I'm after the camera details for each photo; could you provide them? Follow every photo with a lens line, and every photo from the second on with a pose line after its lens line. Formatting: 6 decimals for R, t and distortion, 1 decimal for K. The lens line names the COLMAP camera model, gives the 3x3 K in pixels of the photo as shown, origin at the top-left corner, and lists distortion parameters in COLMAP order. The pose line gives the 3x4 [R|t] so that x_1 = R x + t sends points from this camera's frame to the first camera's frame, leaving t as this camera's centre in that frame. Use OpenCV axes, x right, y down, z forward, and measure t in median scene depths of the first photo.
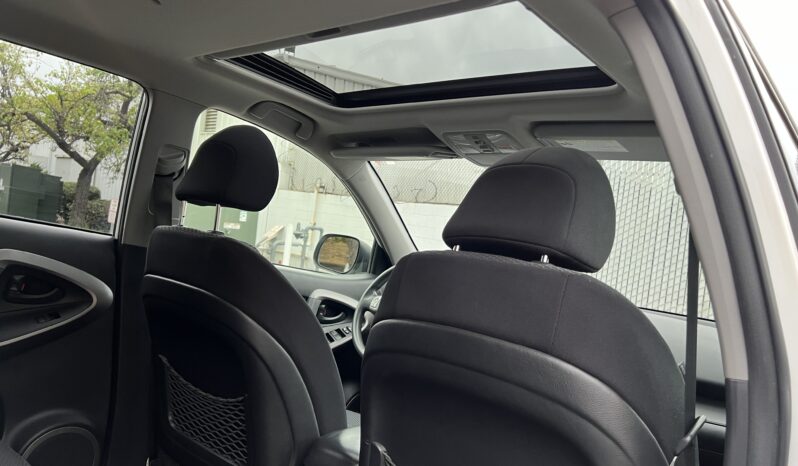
lens RADIAL K [[593.7, 0, 402.1], [0, 593.7, 241.0], [0, 0, 1]] dist [0.051196, -0.060450]
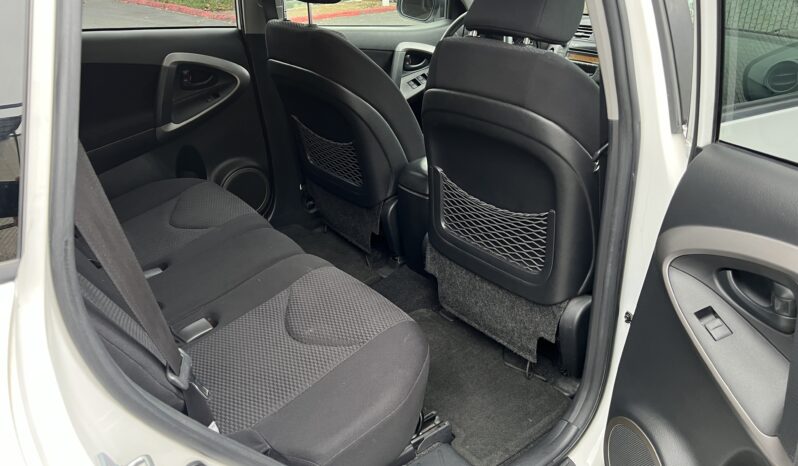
lens RADIAL K [[593.7, 0, 396.7], [0, 593.7, 233.8], [0, 0, 1]] dist [0.051196, -0.060450]
pose [[0.974517, -0.056838, -0.216993, 0.134909], [0.146704, 0.893289, 0.424868, -0.133745], [0.169688, -0.445875, 0.878864, -0.343240]]
